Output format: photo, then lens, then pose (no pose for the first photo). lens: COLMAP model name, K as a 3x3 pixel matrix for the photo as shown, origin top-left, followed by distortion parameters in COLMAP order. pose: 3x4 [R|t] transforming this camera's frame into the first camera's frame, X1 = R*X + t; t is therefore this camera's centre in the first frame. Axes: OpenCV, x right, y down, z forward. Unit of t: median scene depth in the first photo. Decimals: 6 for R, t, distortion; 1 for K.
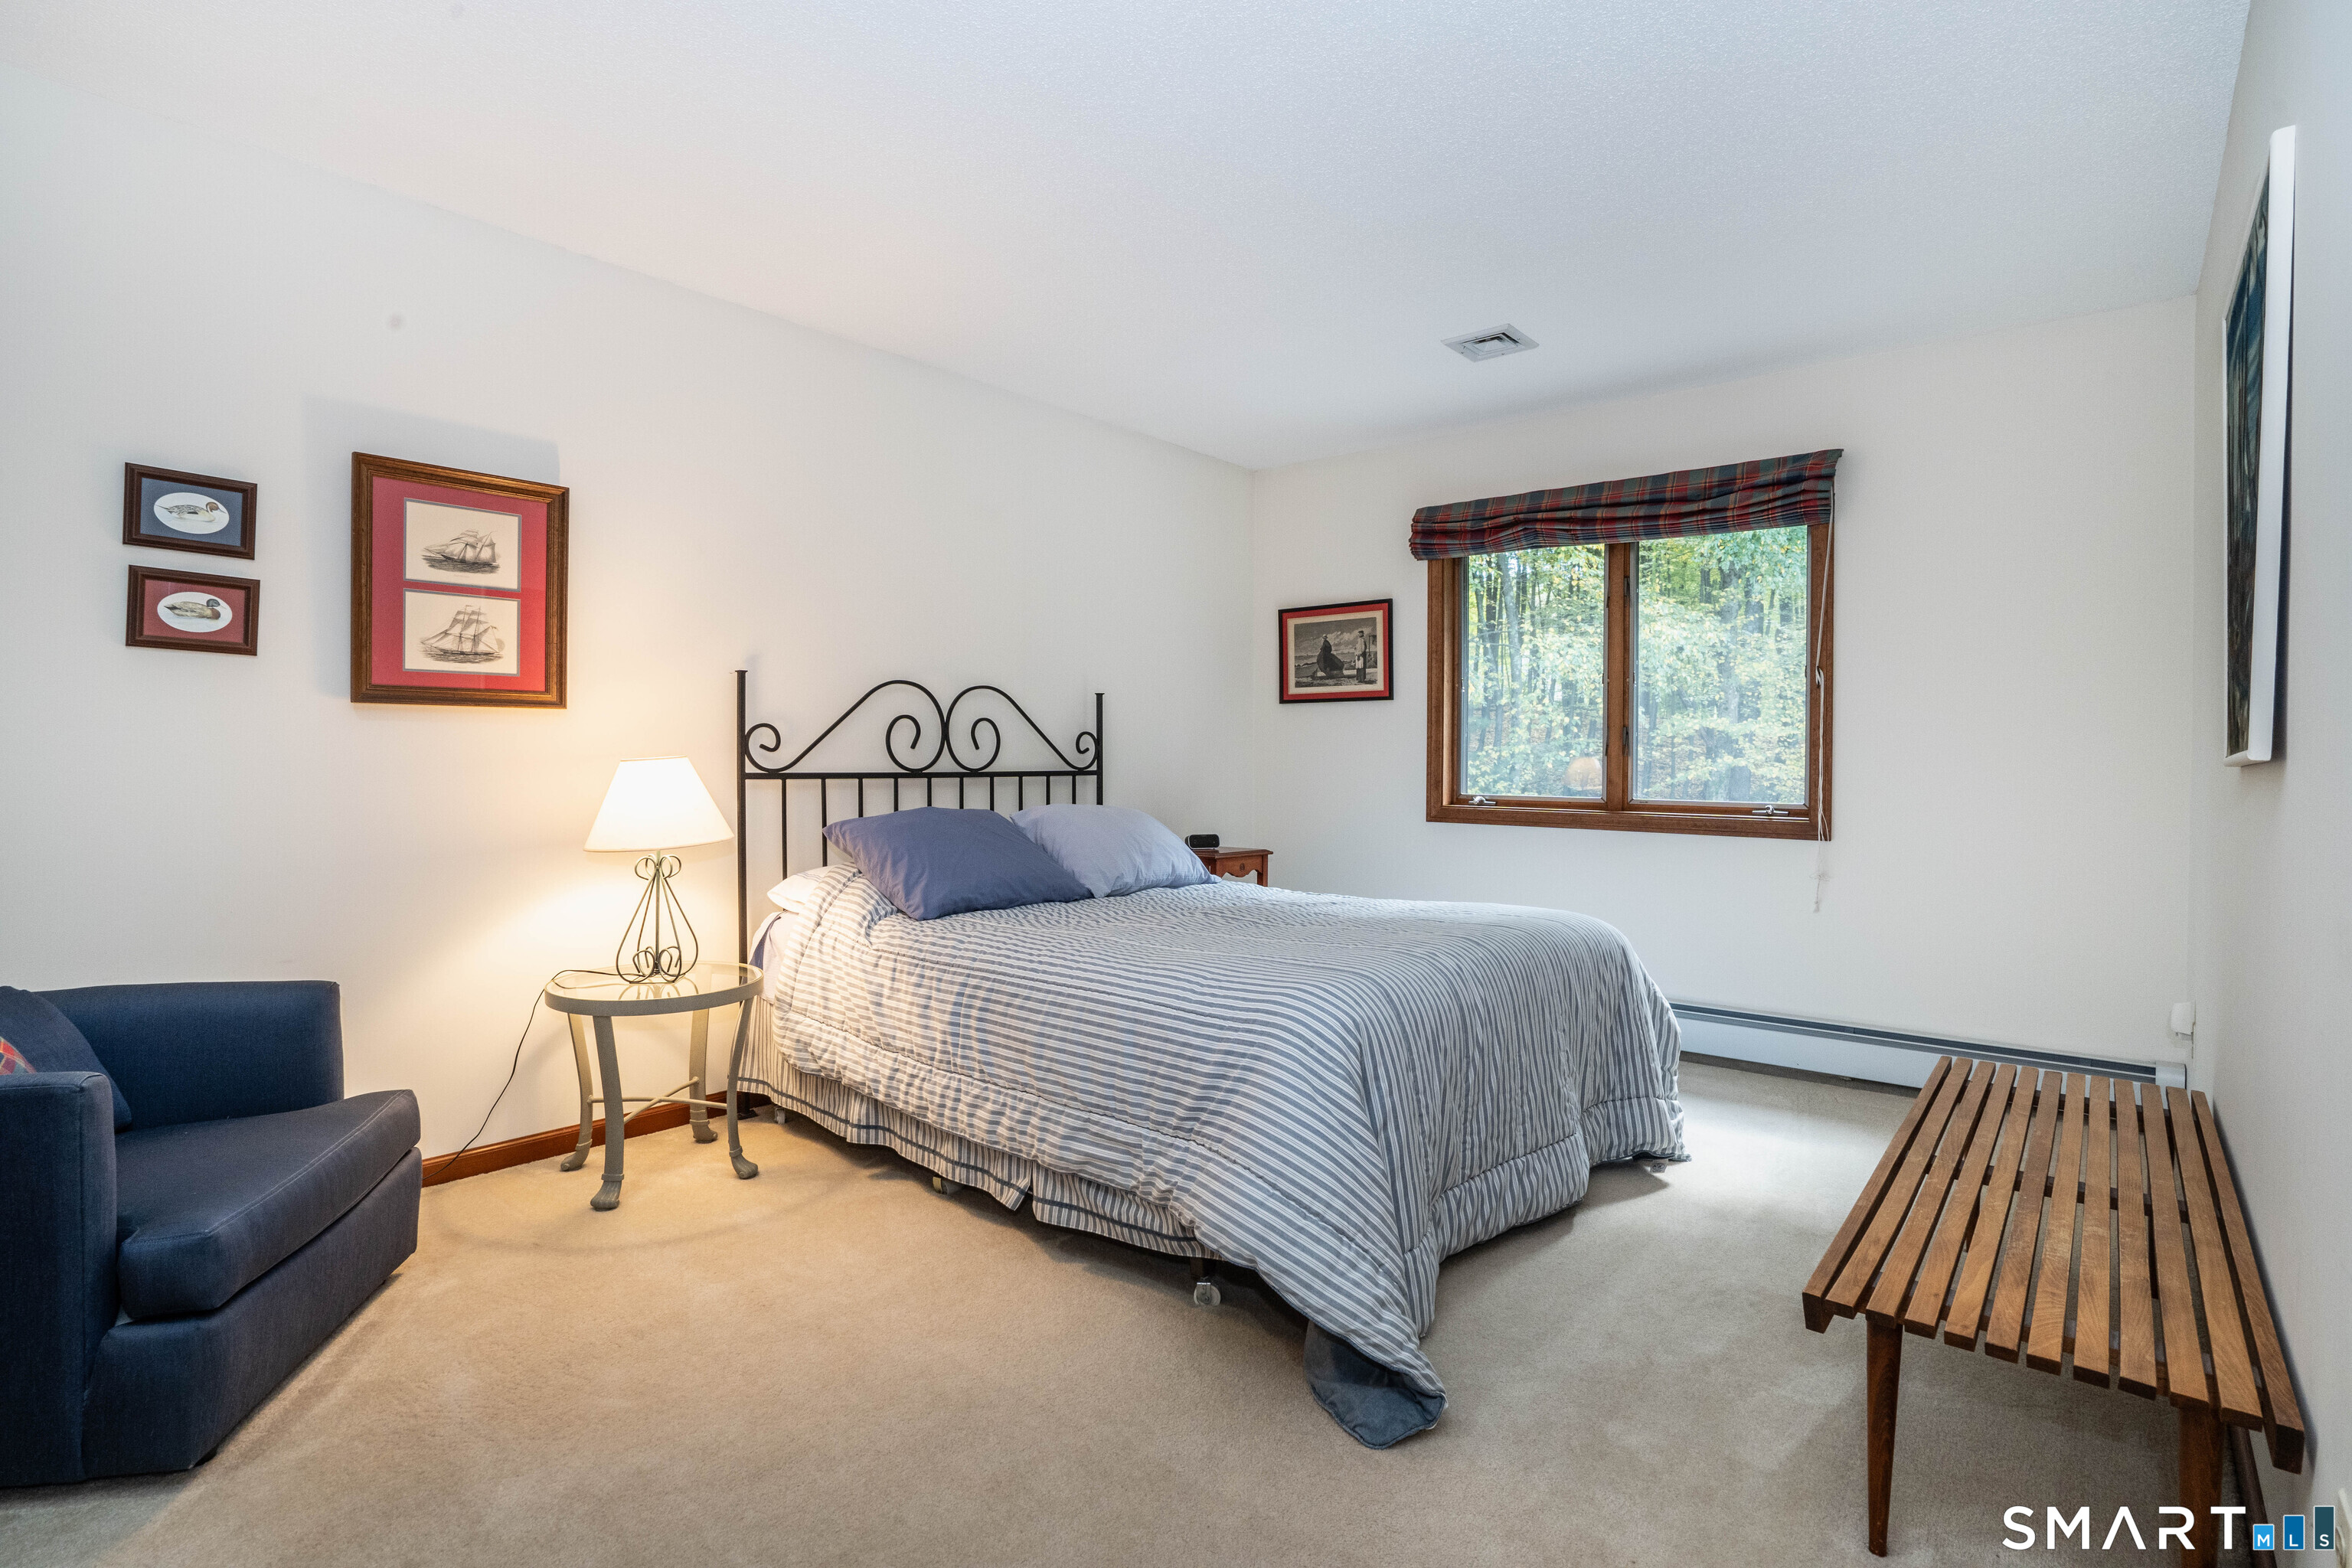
lens RADIAL K [[1153.2, 0, 1176.0], [0, 1153.2, 784.0], [0, 0, 1]] dist [-0.000595, 0.000374]
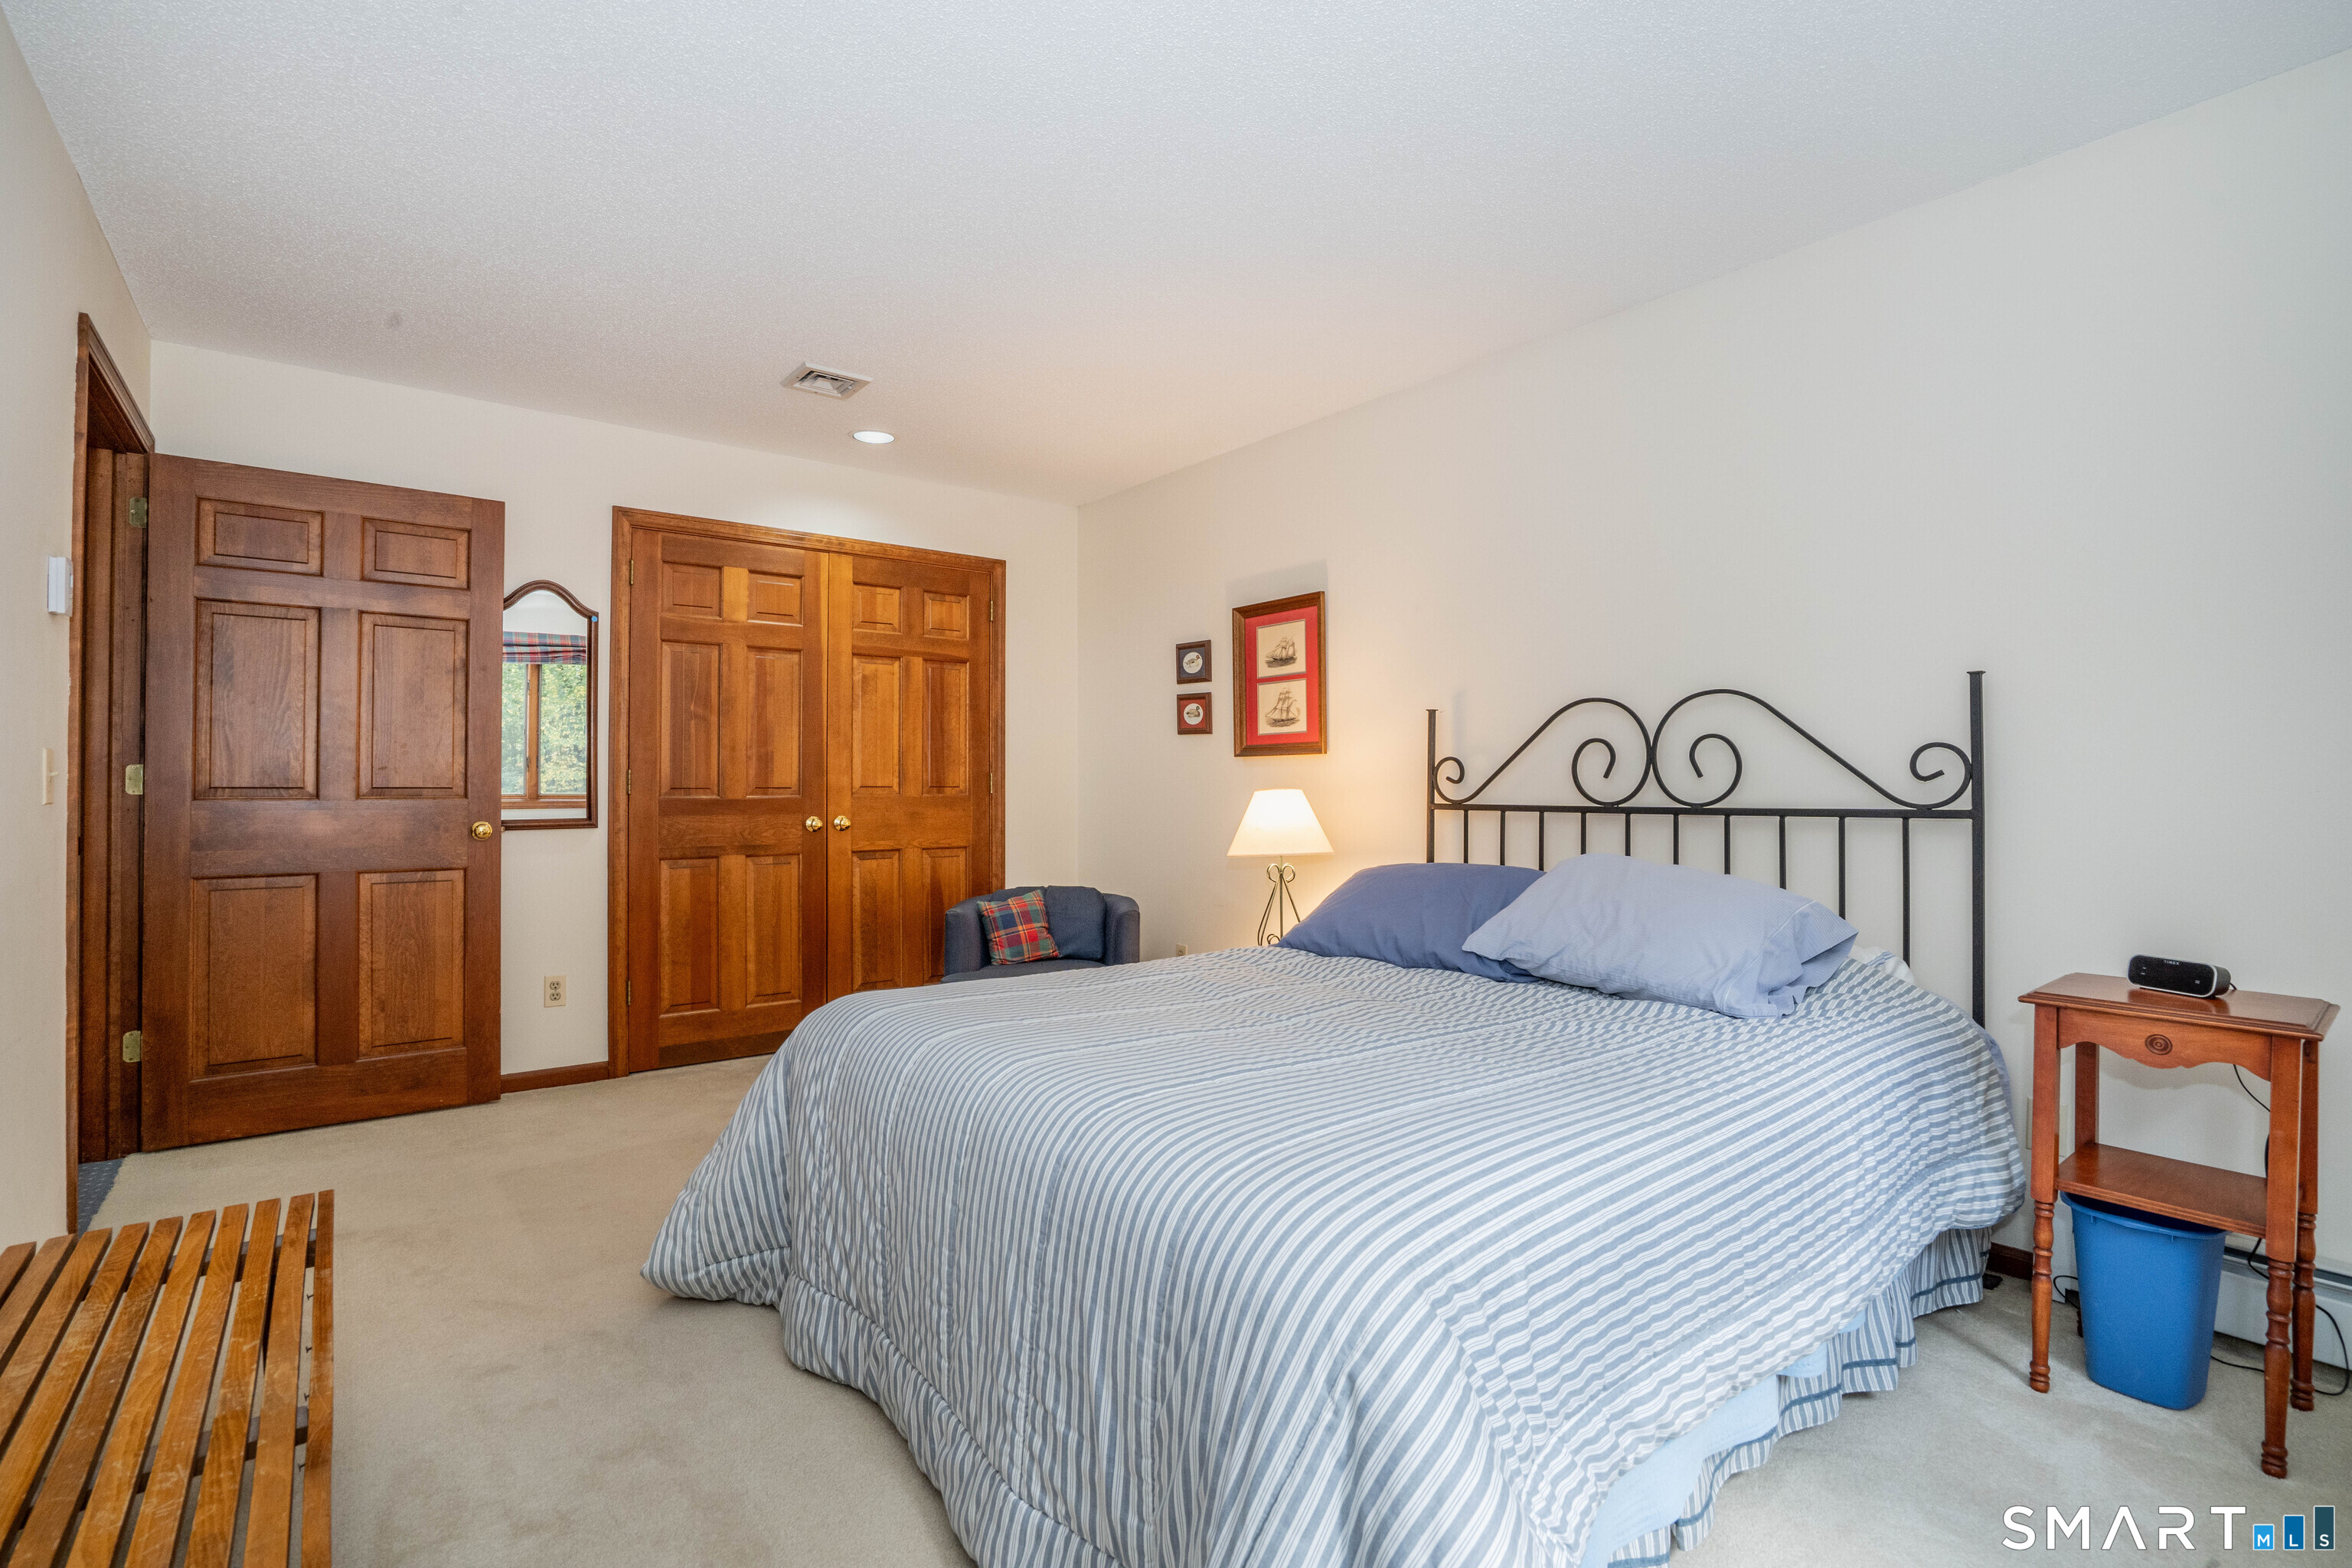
lens RADIAL K [[1070.9, 0, 1176.0], [0, 1070.9, 784.0], [0, 0, 1]] dist [-0.055205, -0.000033]
pose [[-0.170896, -0.007988, -0.985257, 0.639743], [-0.022366, 0.999741, -0.004226, -0.017800], [0.985035, 0.021314, -0.171030, 0.907494]]
